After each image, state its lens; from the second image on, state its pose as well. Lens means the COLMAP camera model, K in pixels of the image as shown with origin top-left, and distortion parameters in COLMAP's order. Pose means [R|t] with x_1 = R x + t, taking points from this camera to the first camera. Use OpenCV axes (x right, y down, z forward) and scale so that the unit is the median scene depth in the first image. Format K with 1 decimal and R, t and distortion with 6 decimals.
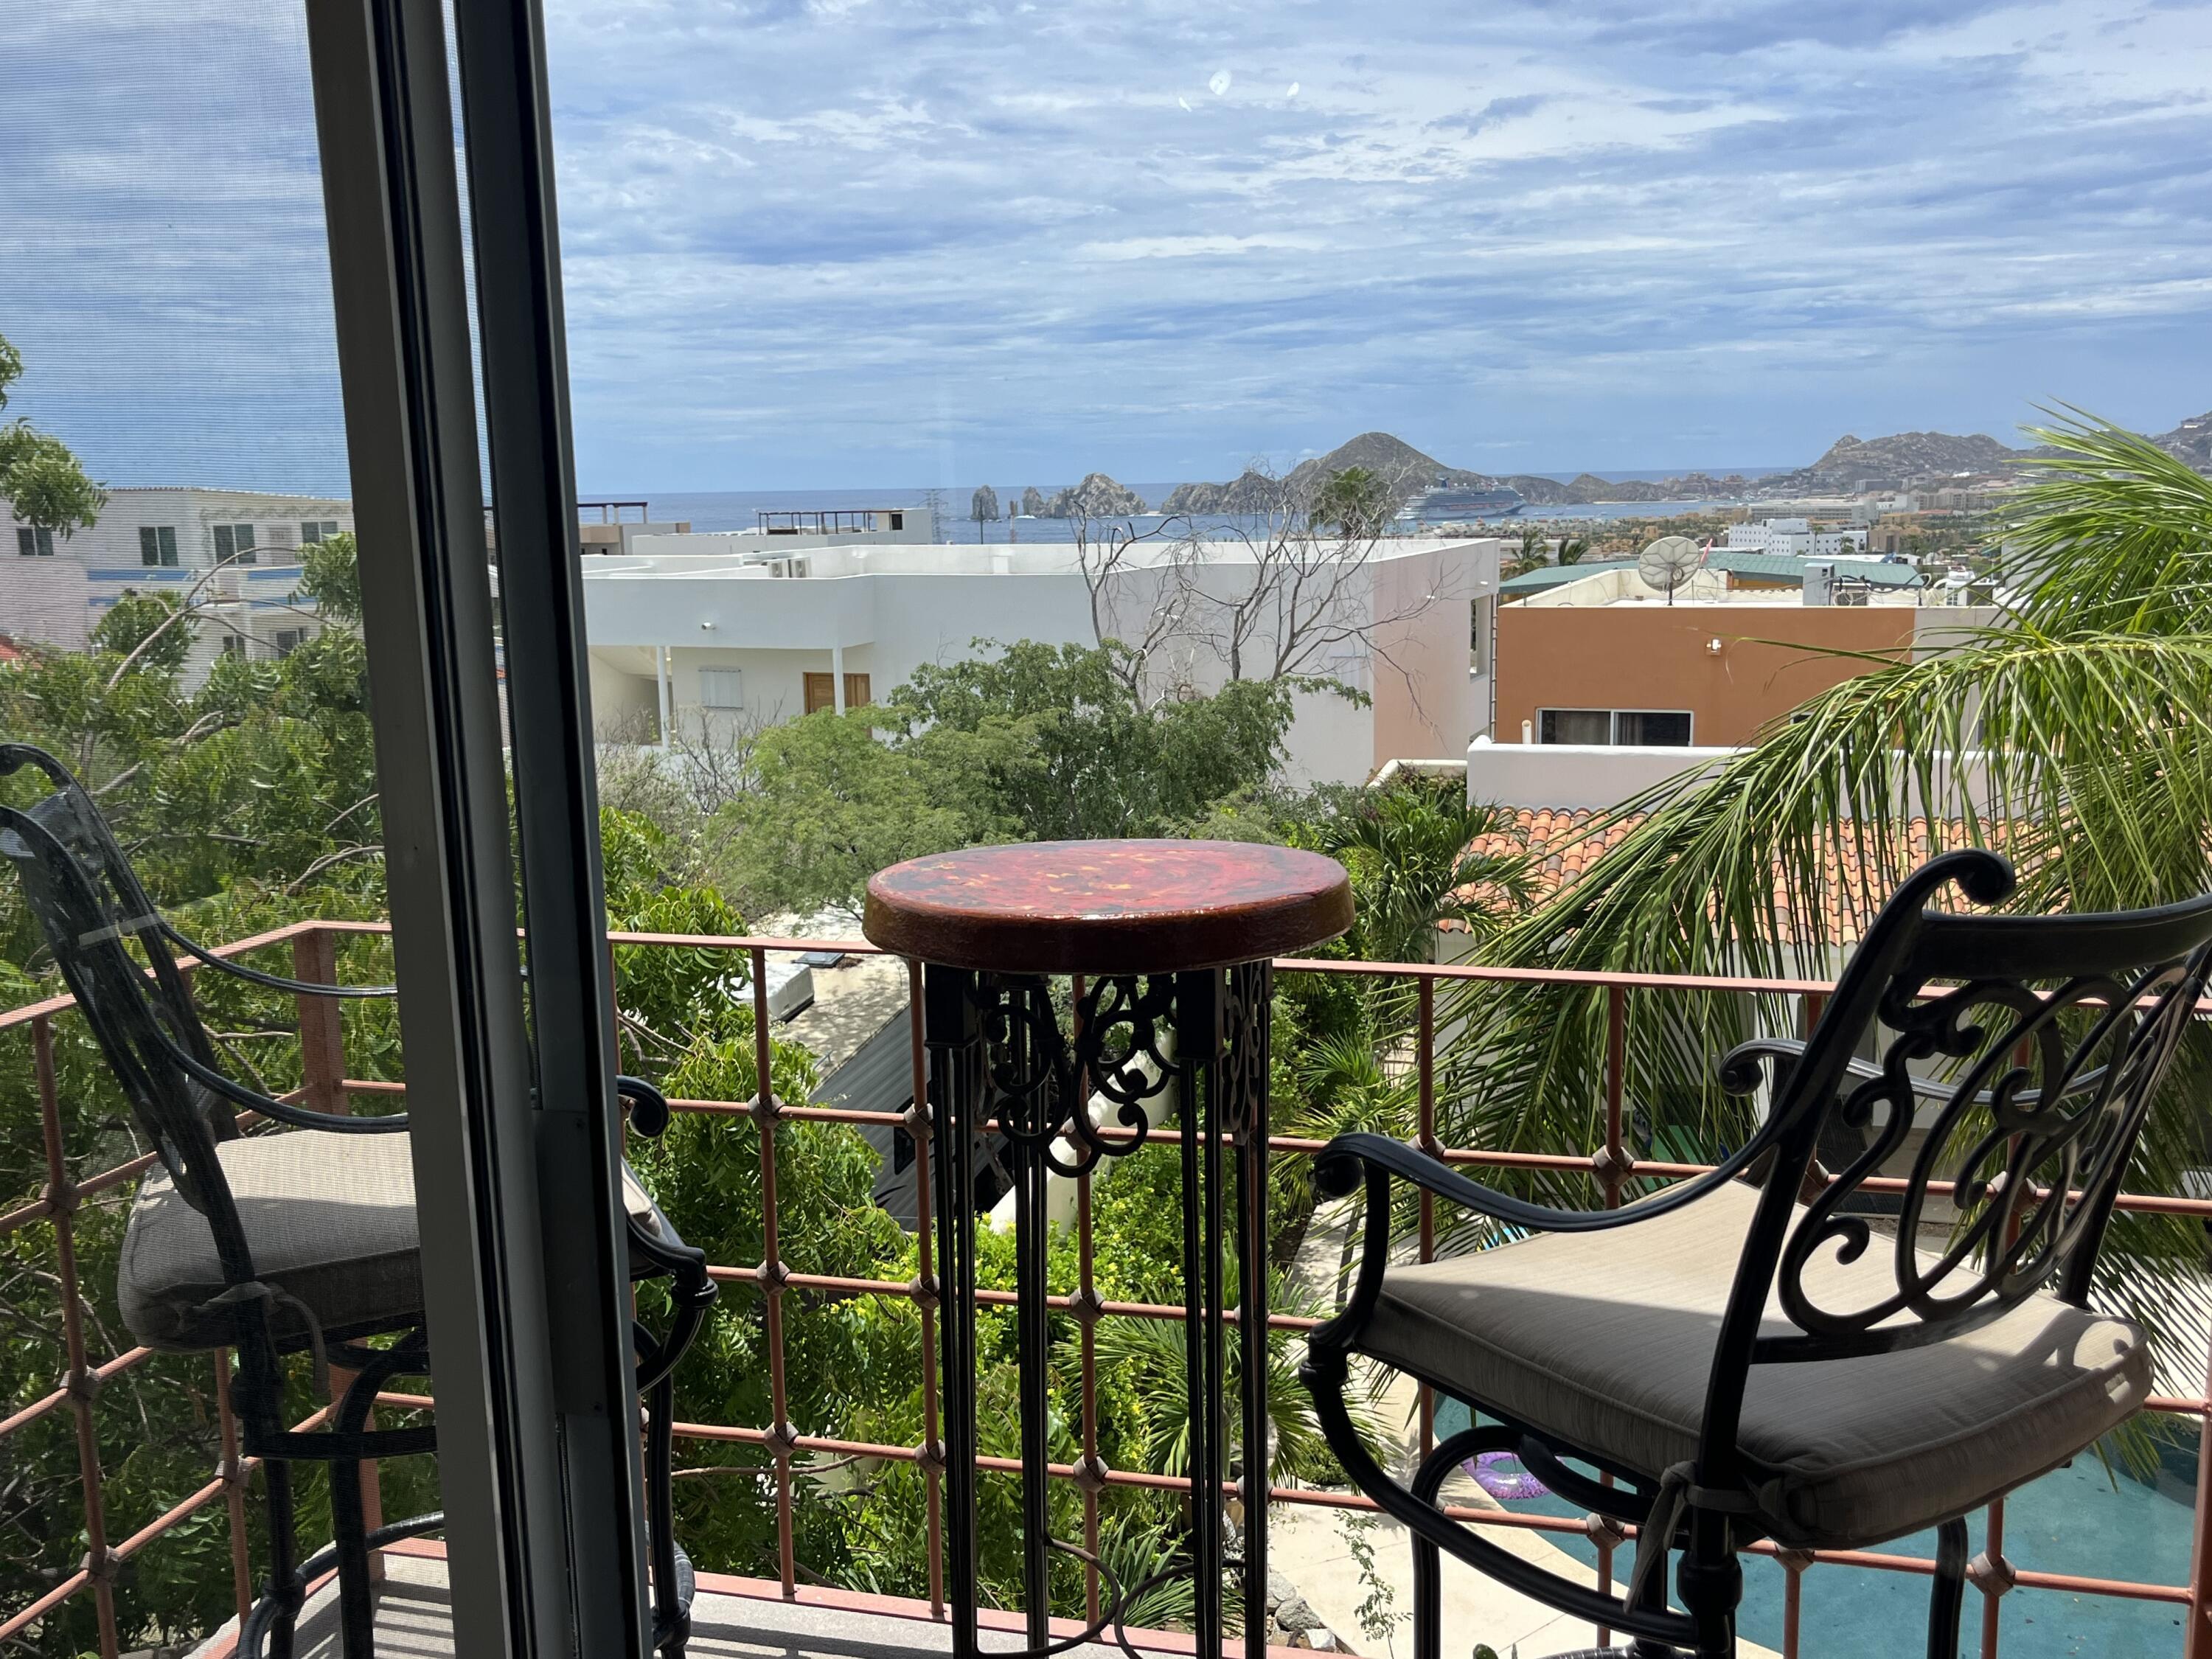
lens RADIAL K [[2036.1, 0, 1113.0], [0, 2036.1, 836.1], [0, 0, 1]] dist [0.028123, 0.000000]
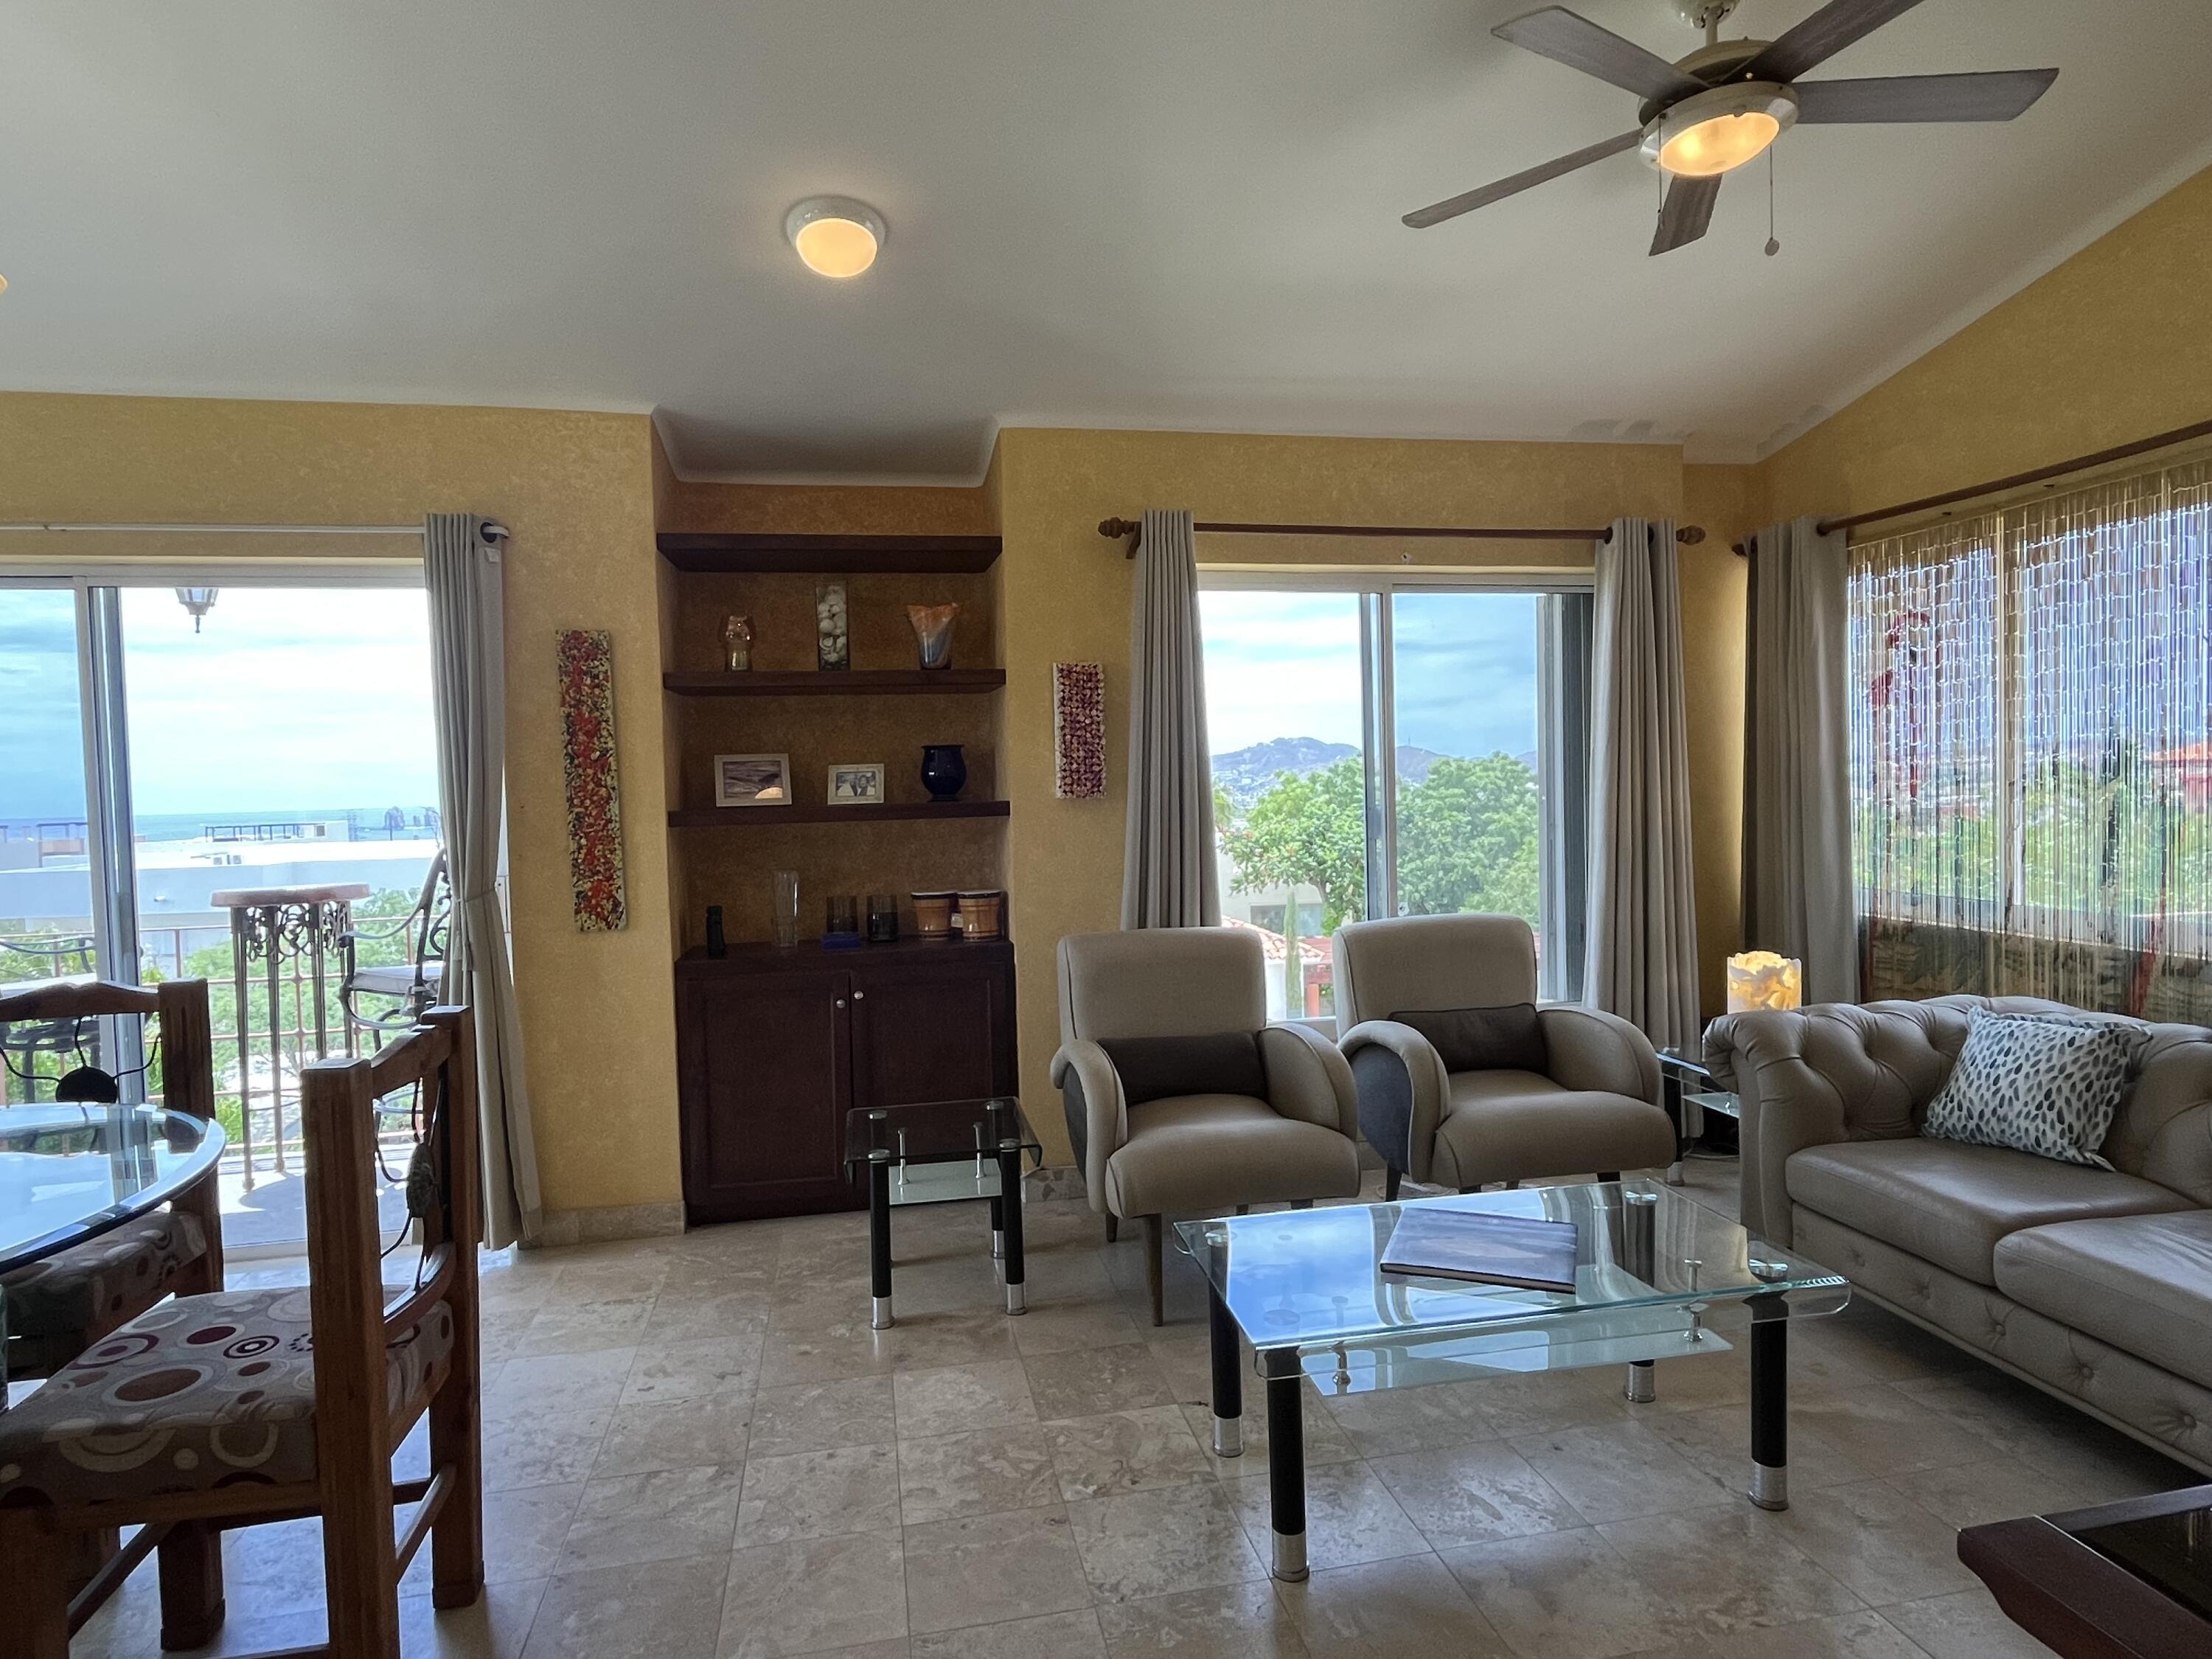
lens RADIAL K [[1228.8, 0, 1103.4], [0, 1228.8, 822.5], [0, 0, 1]] dist [-0.002110, -0.000455]
pose [[0.895404, -0.016675, 0.444942, 0.019210], [0.084825, 0.987385, -0.133699, 0.019262], [-0.437100, 0.157456, 0.885523, -0.097431]]
